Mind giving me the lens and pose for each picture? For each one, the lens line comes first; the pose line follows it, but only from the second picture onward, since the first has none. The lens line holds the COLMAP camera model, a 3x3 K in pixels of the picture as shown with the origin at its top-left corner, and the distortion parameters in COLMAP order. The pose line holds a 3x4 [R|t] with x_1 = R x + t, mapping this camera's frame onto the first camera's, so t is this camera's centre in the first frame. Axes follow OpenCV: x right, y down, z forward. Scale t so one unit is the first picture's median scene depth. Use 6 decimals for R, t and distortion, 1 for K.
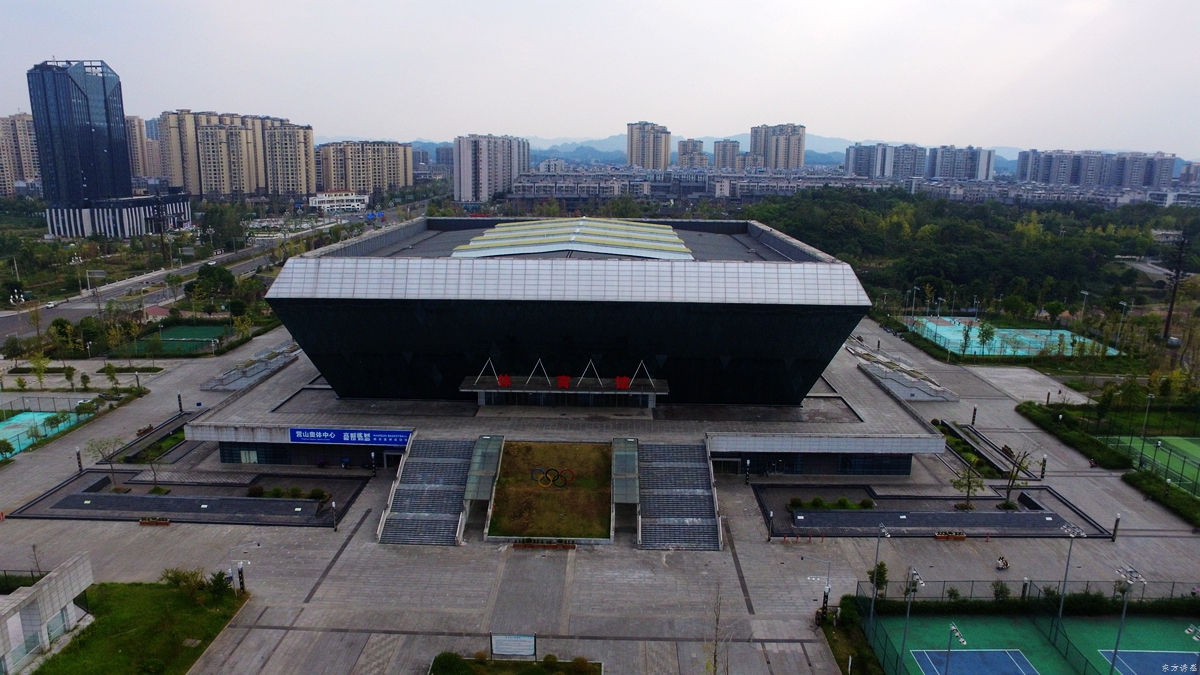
lens RADIAL K [[806.4, 0, 603.5], [0, 806.4, 346.2], [0, 0, 1]] dist [-0.127589, 0.092664]
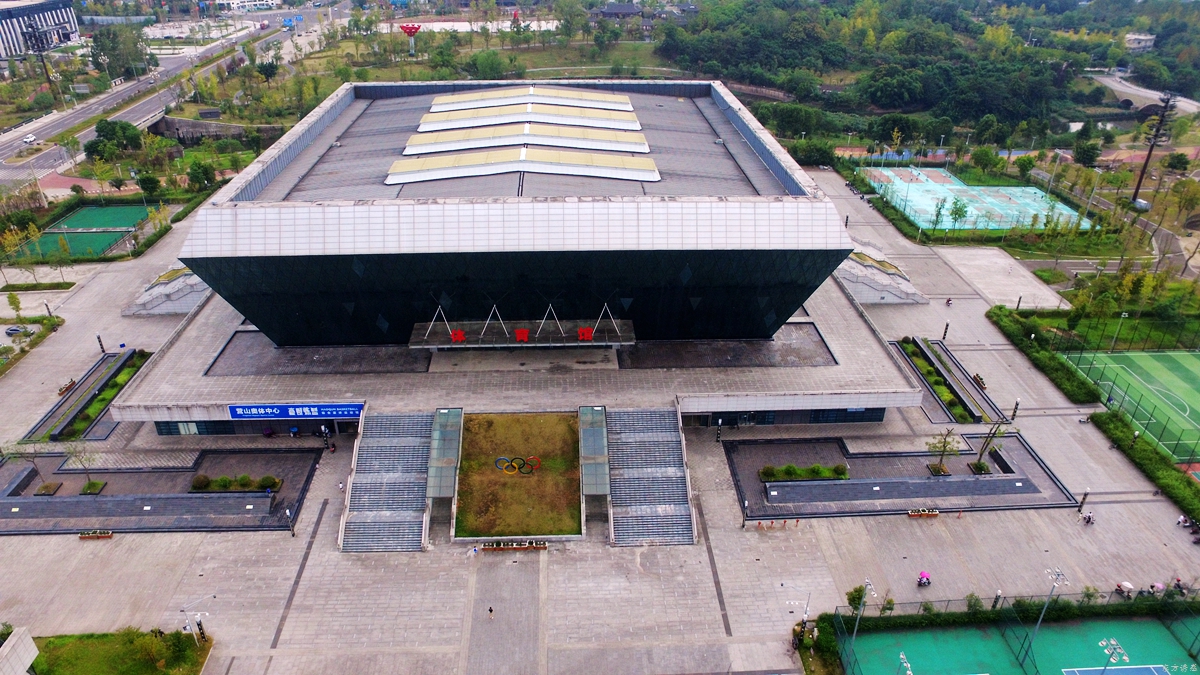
lens RADIAL K [[806.4, 0, 602.1], [0, 806.4, 347.9], [0, 0, 1]] dist [-0.127589, 0.092664]
pose [[0.997504, -0.033694, 0.062055, -0.015510], [0.015196, 0.960651, 0.277343, -0.195628], [-0.068958, -0.275708, 0.958765, 0.103043]]
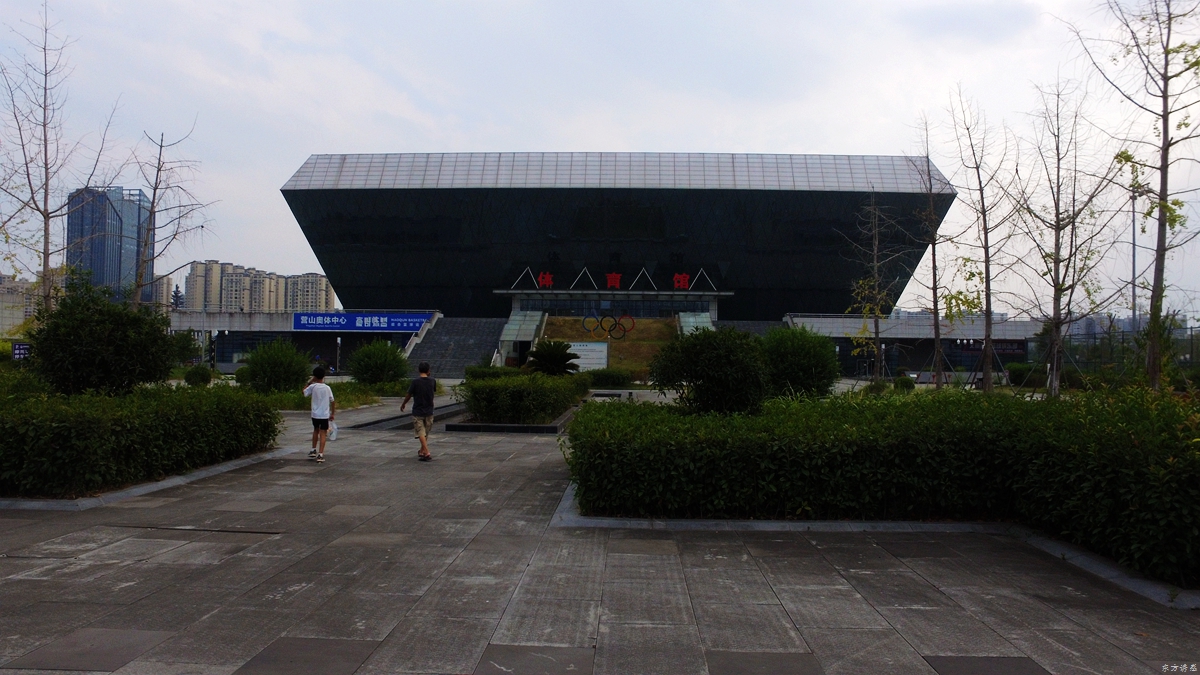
lens RADIAL K [[806.4, 0, 601.5], [0, 806.4, 347.5], [0, 0, 1]] dist [-0.127589, 0.092664]
pose [[0.999875, 0.000712, -0.015764, -0.048434], [-0.004603, 0.968705, -0.248173, 0.327865], [0.015094, 0.248214, 0.968588, 0.176211]]
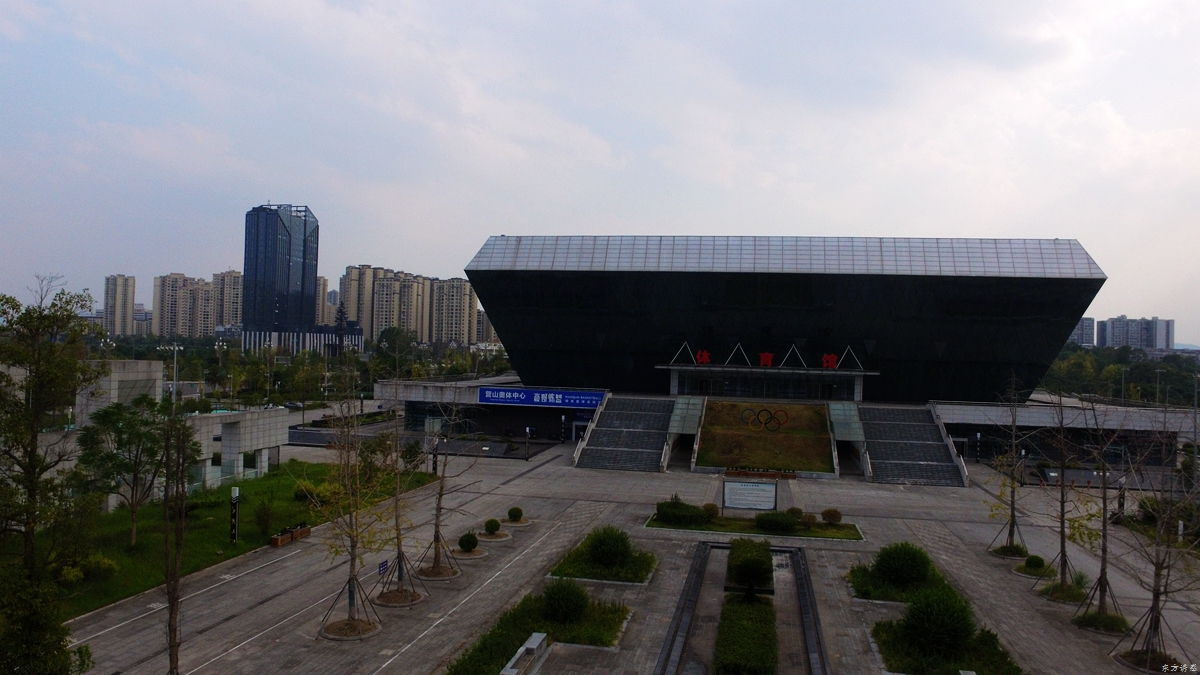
lens RADIAL K [[806.4, 0, 600.4], [0, 806.4, 347.3], [0, 0, 1]] dist [-0.127589, 0.092664]
pose [[0.983984, 0.016691, -0.177474, -0.073055], [-0.058368, 0.970890, -0.232305, 0.257933], [0.168430, 0.238944, 0.956314, 0.069649]]
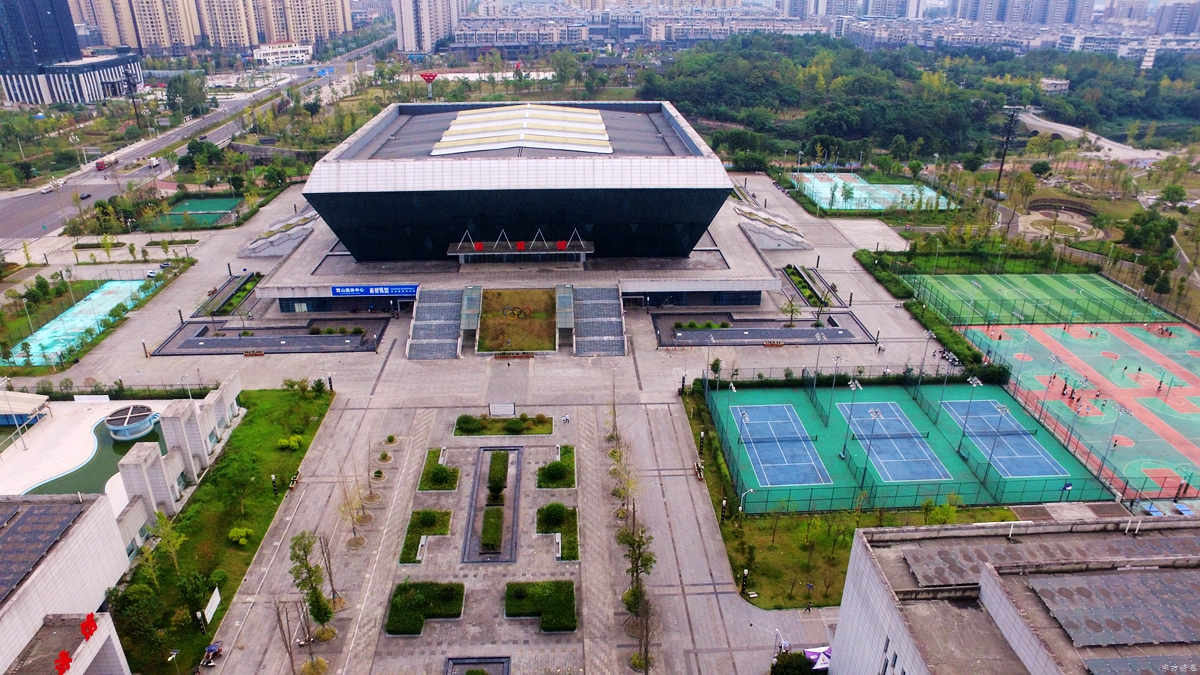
lens RADIAL K [[806.4, 0, 603.8], [0, 806.4, 348.5], [0, 0, 1]] dist [-0.127589, 0.092664]
pose [[0.997420, -0.034129, 0.063155, 0.001797], [0.020159, 0.977520, 0.209878, -0.074347], [-0.068898, -0.208063, 0.975686, -0.435954]]
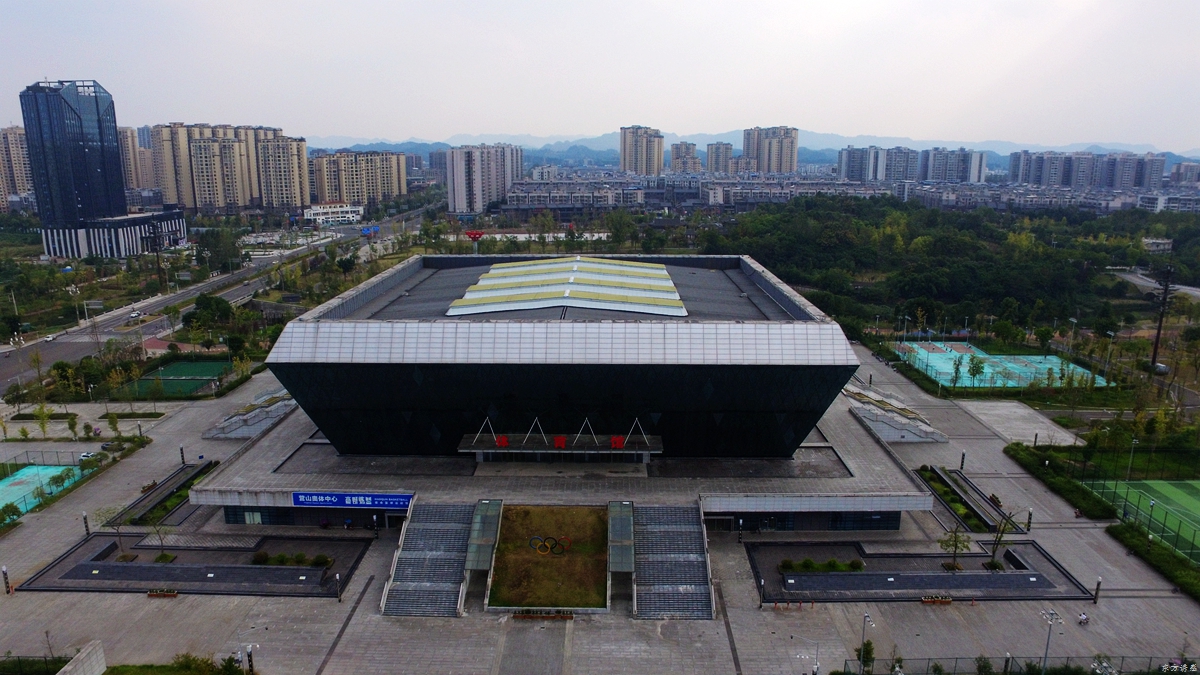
lens RADIAL K [[806.4, 0, 602.1], [0, 806.4, 348.1], [0, 0, 1]] dist [-0.127589, 0.092664]
pose [[0.999940, -0.010240, 0.003870, 0.001491], [0.010214, 0.999926, 0.006668, -0.080752], [-0.003938, -0.006628, 0.999970, -0.019708]]
